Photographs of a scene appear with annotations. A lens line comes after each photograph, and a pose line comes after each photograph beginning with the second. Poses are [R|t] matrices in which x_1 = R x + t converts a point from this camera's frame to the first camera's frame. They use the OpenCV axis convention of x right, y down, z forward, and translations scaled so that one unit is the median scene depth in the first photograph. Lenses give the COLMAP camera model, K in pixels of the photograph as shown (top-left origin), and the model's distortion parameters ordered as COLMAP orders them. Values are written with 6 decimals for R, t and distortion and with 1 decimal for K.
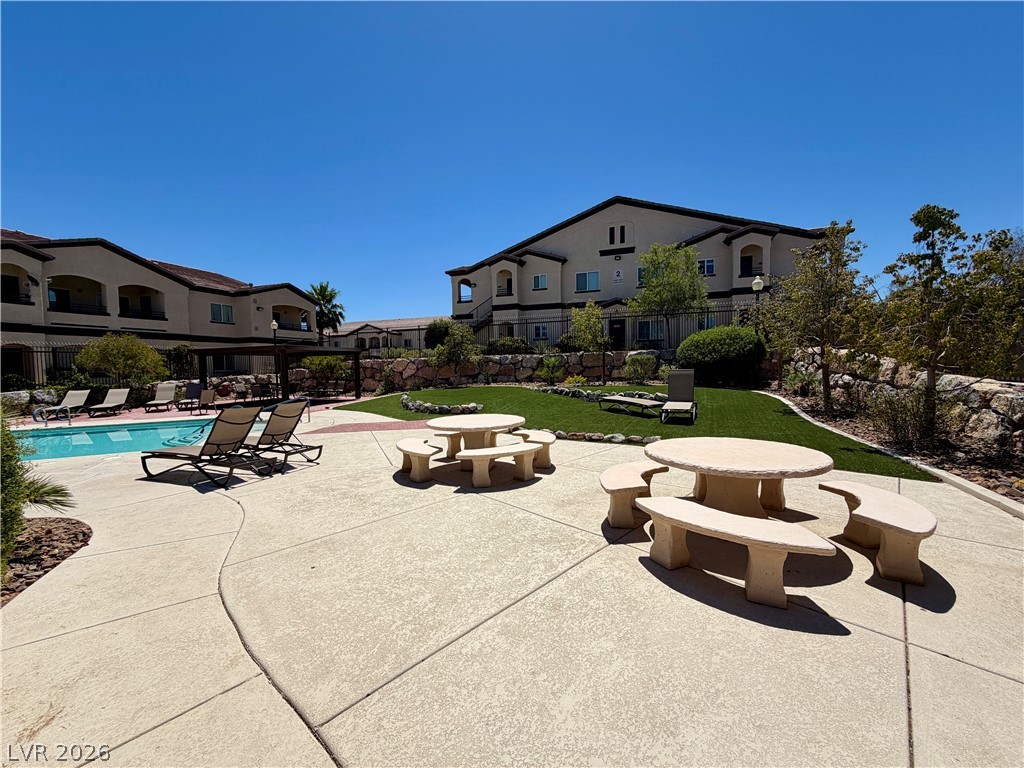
lens RADIAL K [[410.7, 0, 509.8], [0, 410.7, 385.4], [0, 0, 1]] dist [0.000835, 0.000077]
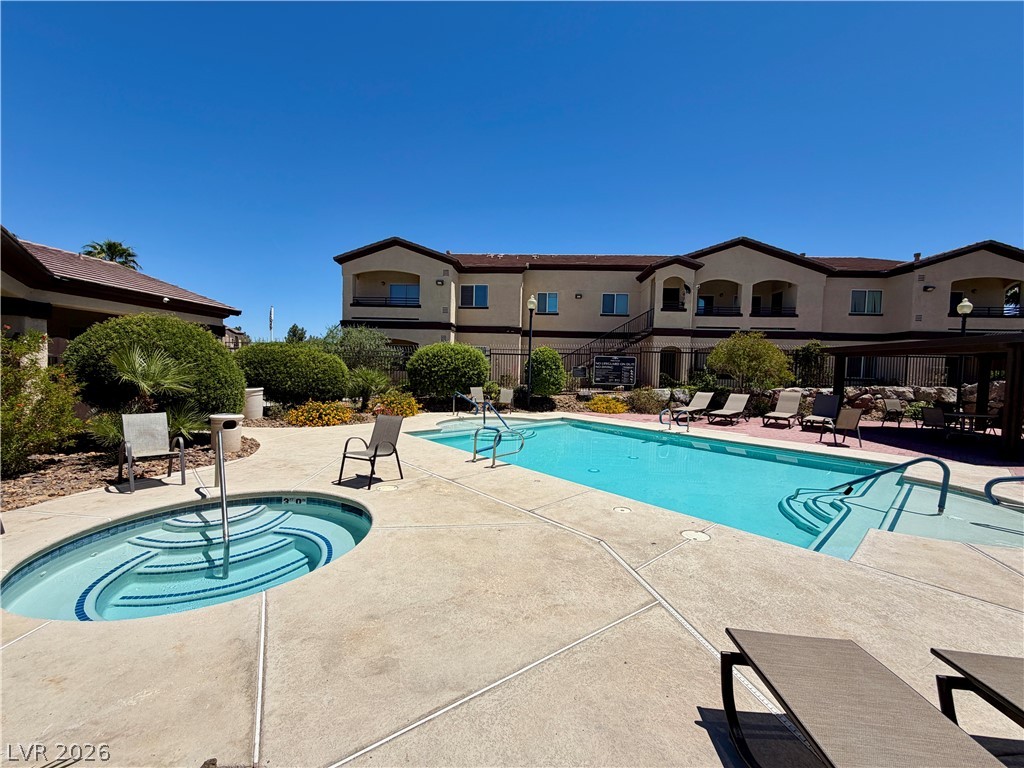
lens RADIAL K [[410.7, 0, 509.6], [0, 410.7, 384.8], [0, 0, 1]] dist [0.000835, 0.000077]
pose [[0.276559, 0.063473, -0.958899, -0.212263], [-0.076524, 0.996102, 0.043865, -0.009917], [0.957945, 0.061247, 0.280338, 0.242615]]
